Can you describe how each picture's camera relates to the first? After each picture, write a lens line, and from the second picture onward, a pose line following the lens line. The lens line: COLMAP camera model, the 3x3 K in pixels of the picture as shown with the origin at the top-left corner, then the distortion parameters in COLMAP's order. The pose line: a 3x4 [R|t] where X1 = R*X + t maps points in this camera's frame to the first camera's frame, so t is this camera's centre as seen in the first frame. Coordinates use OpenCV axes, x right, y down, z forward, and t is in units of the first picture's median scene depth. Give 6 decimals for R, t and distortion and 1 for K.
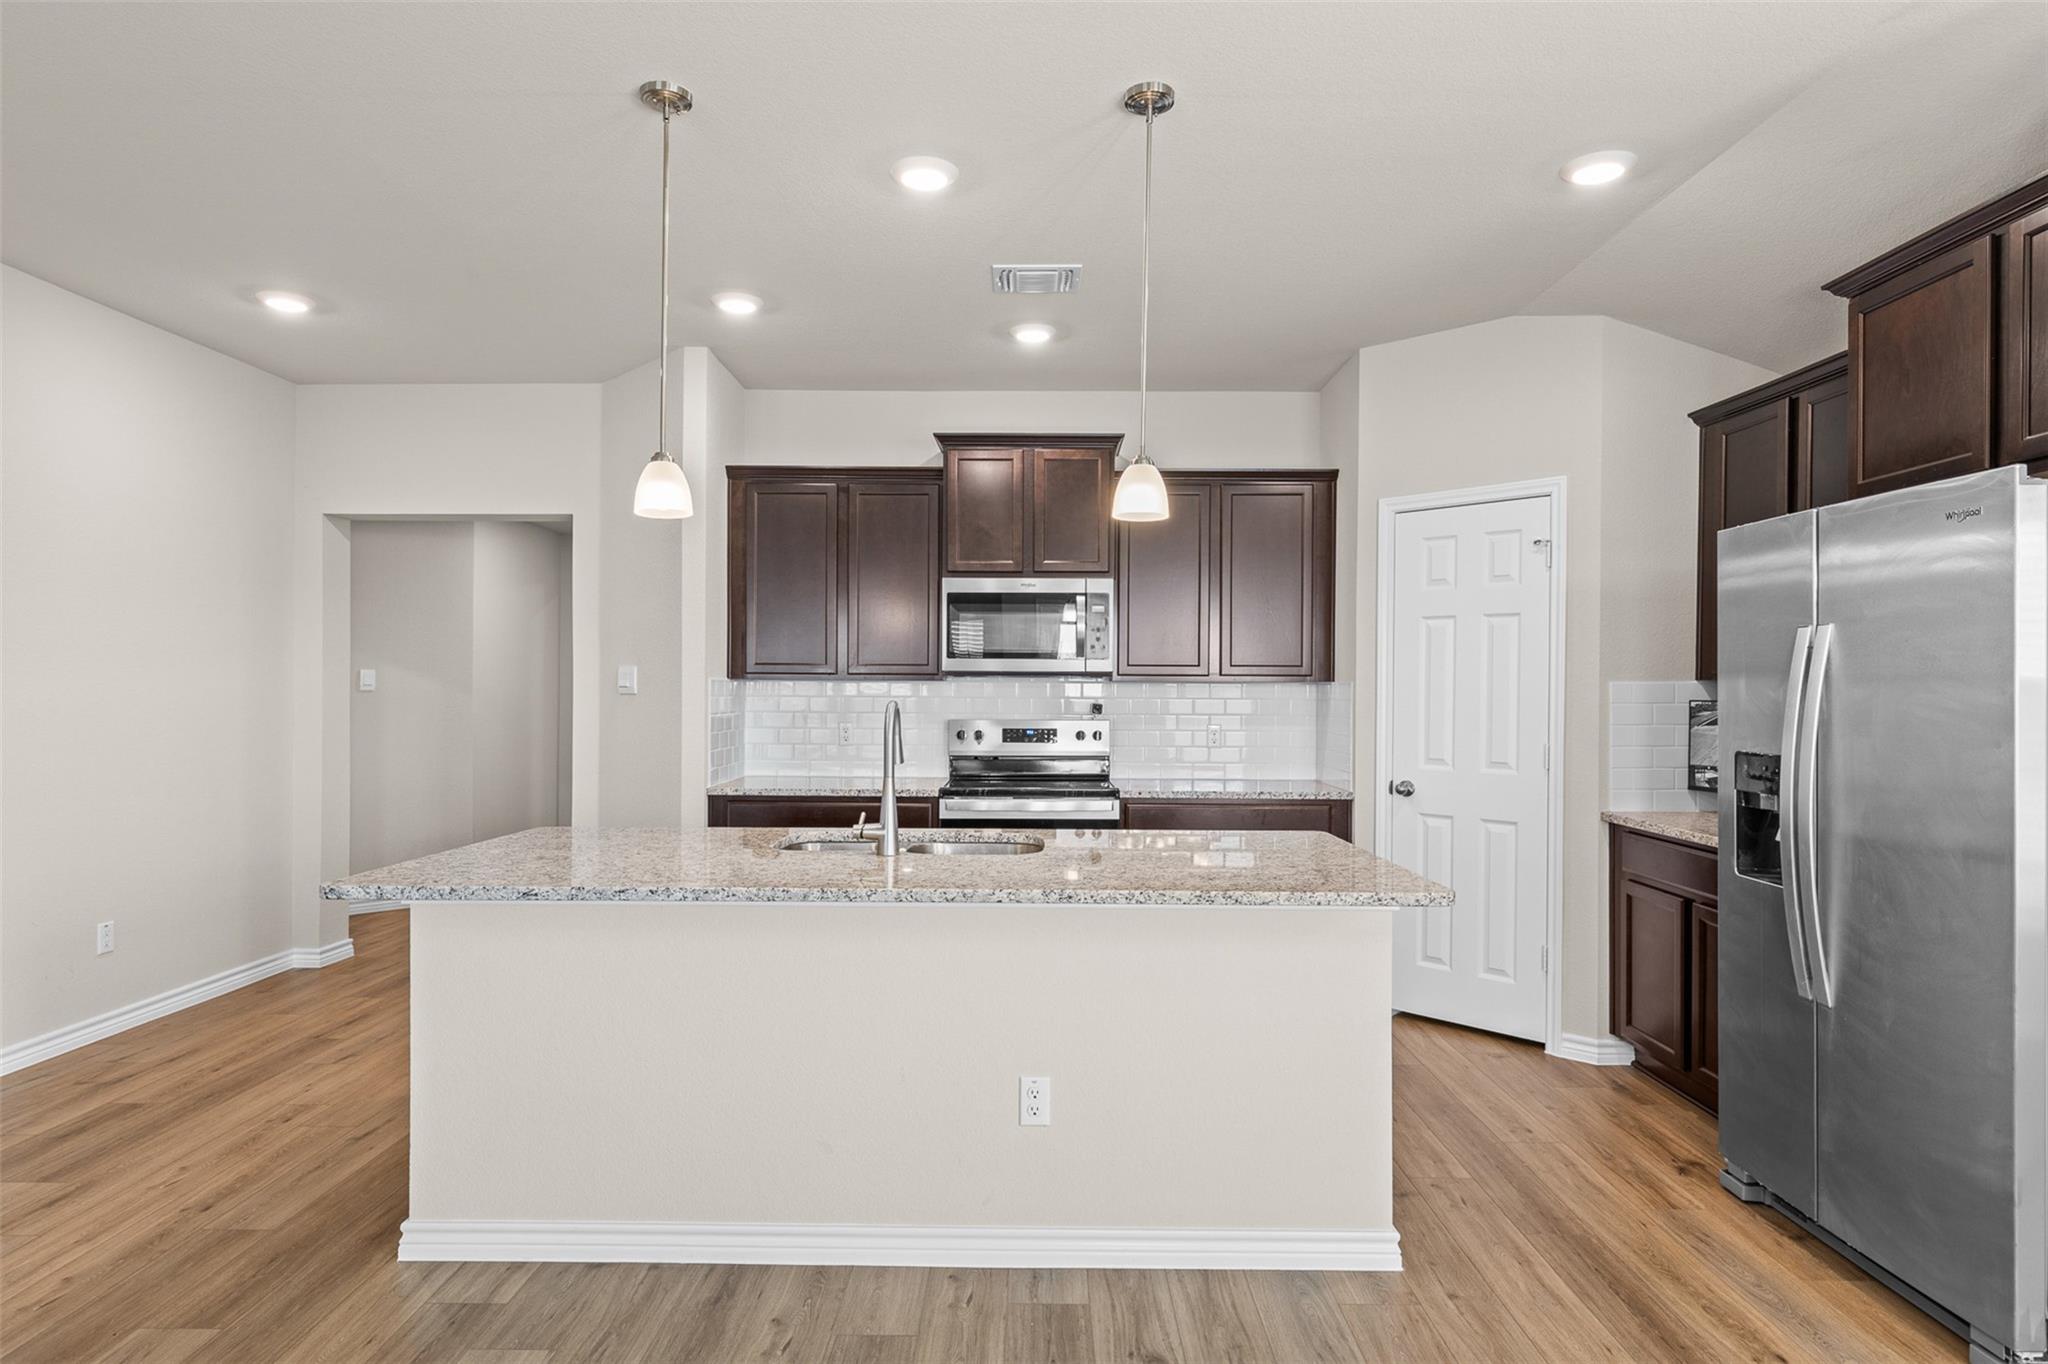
lens RADIAL K [[1123.3, 0, 1021.5], [0, 1123.3, 690.3], [0, 0, 1]] dist [0.003457, 0.000400]
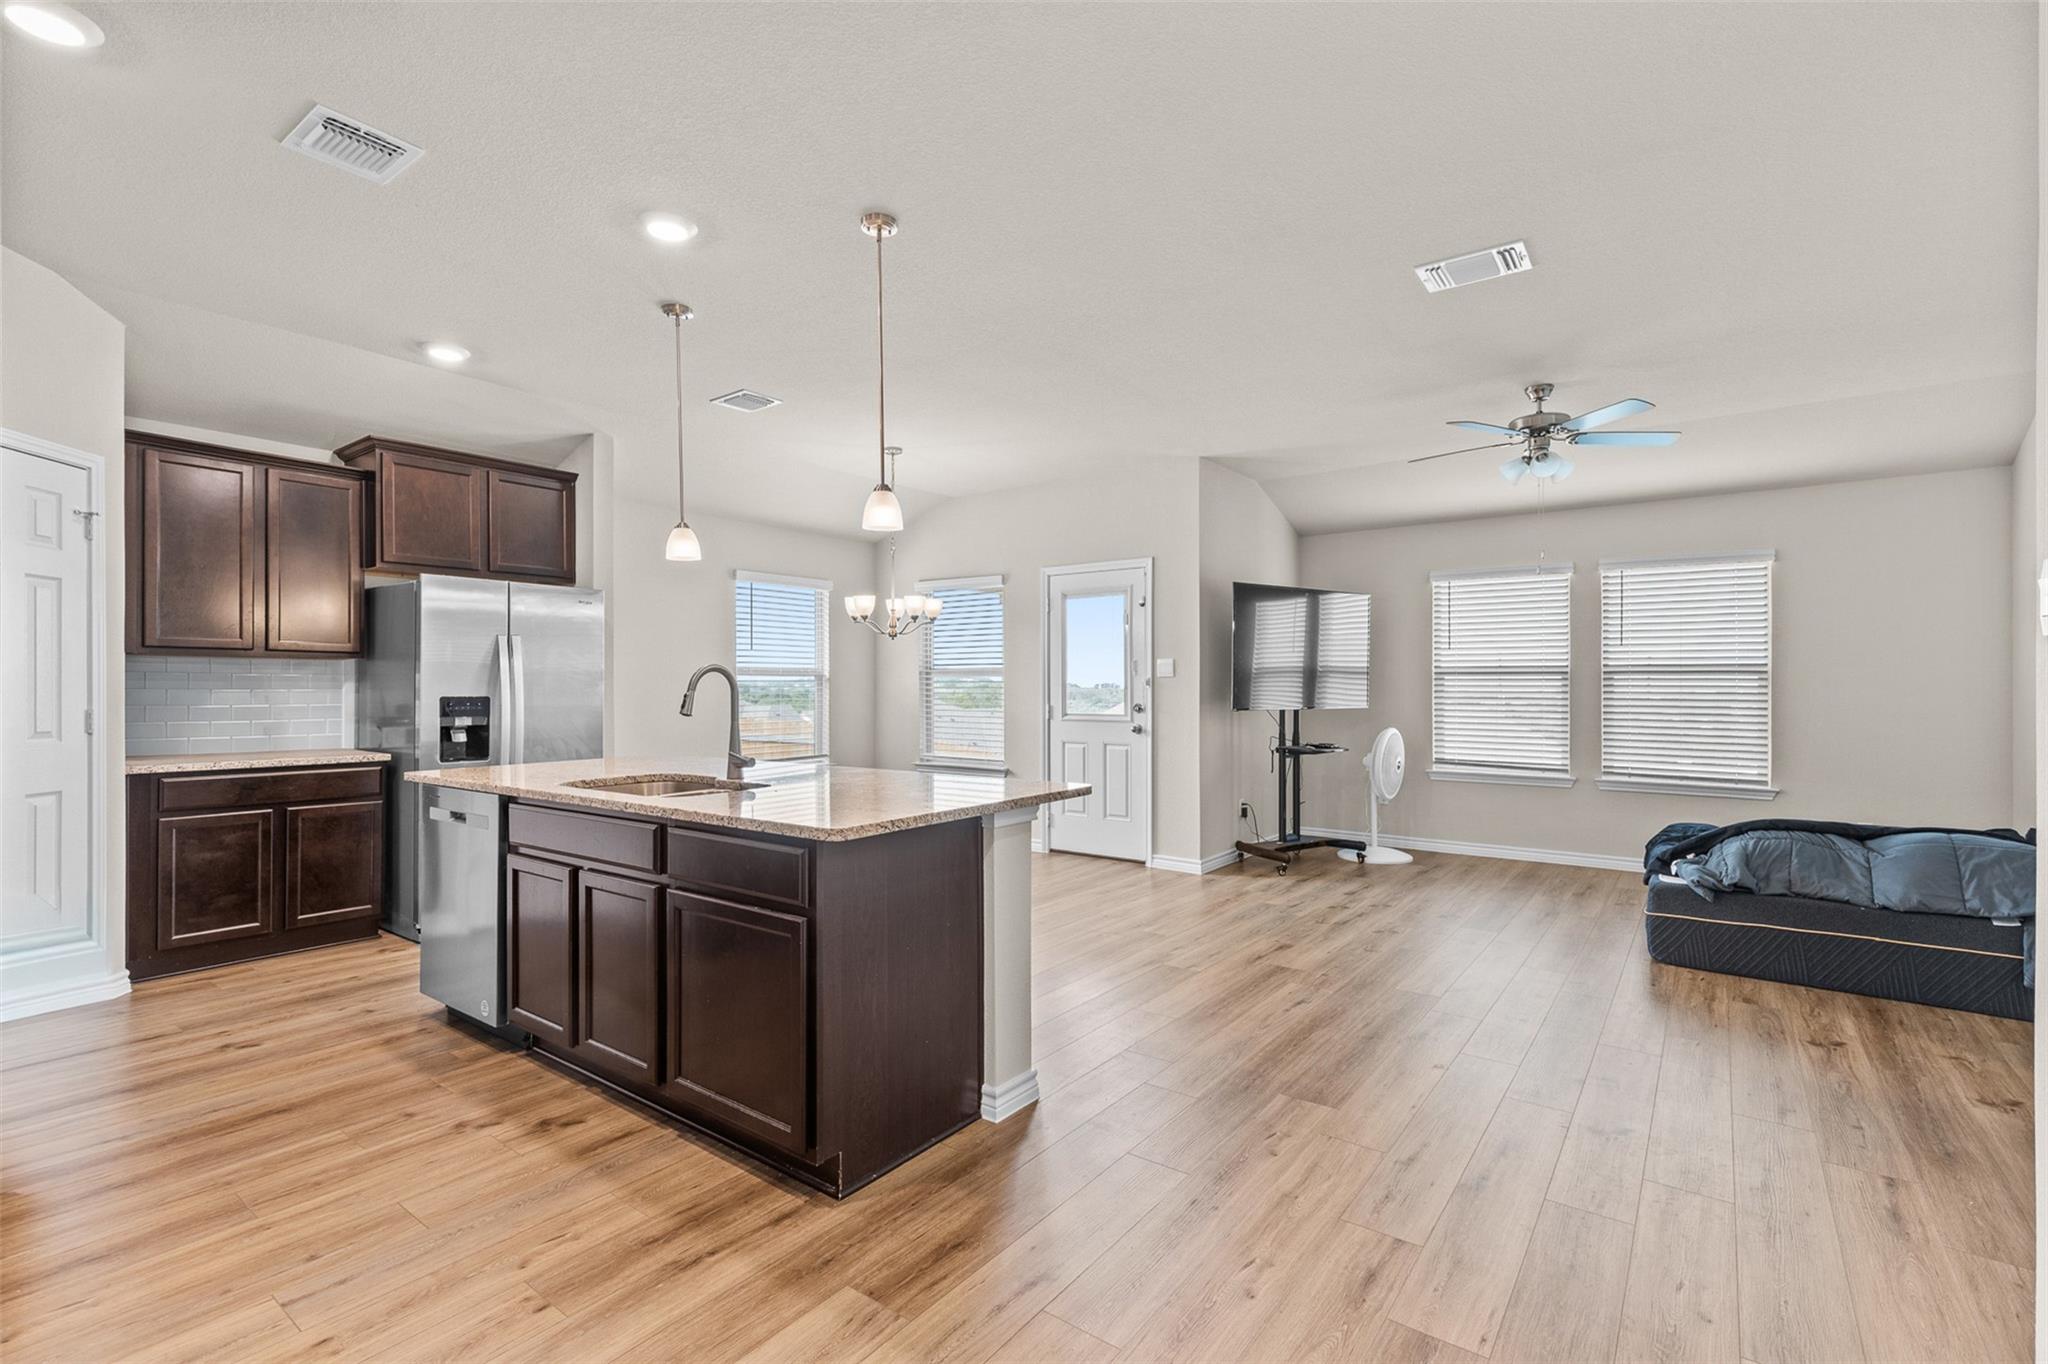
lens RADIAL K [[924.9, 0, 1018.6], [0, 924.9, 688.6], [0, 0, 1]] dist [0.030633, 0.000044]
pose [[-0.808225, -0.007952, 0.588820, -1.157884], [-0.003767, 0.999958, 0.008334, 0.025967], [-0.588862, 0.004518, -0.808221, 1.887901]]
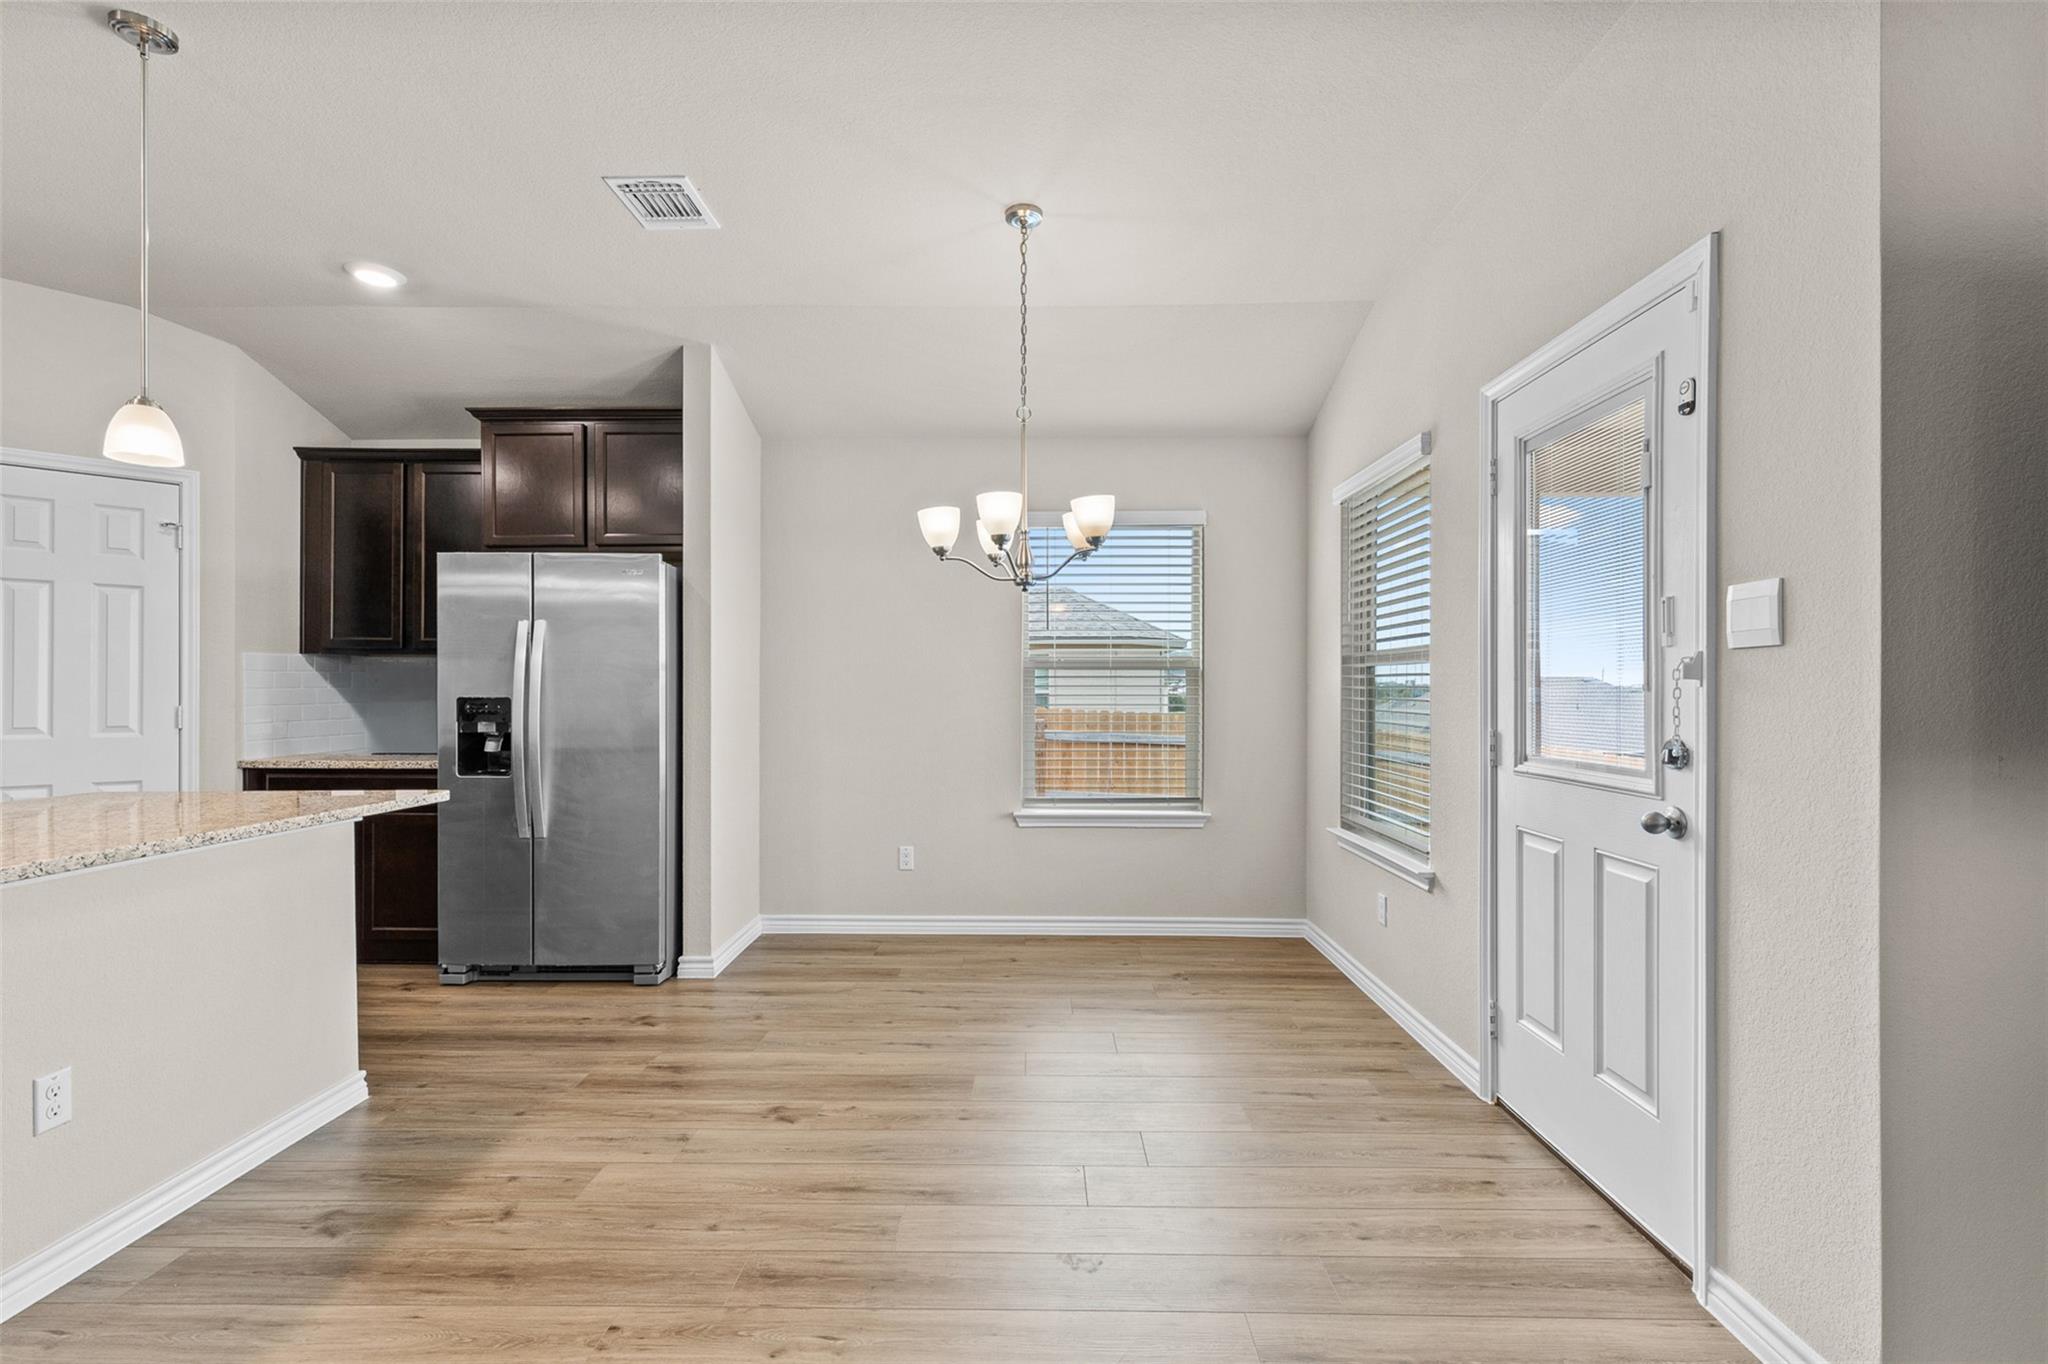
lens RADIAL K [[924.9, 0, 1018.6], [0, 924.9, 688.6], [0, 0, 1]] dist [0.030633, 0.000044]
pose [[0.007743, -0.002874, 0.999966, -0.732087], [0.000130, 0.999996, 0.002873, 0.042387], [-0.999970, 0.000108, 0.007743, 0.241607]]
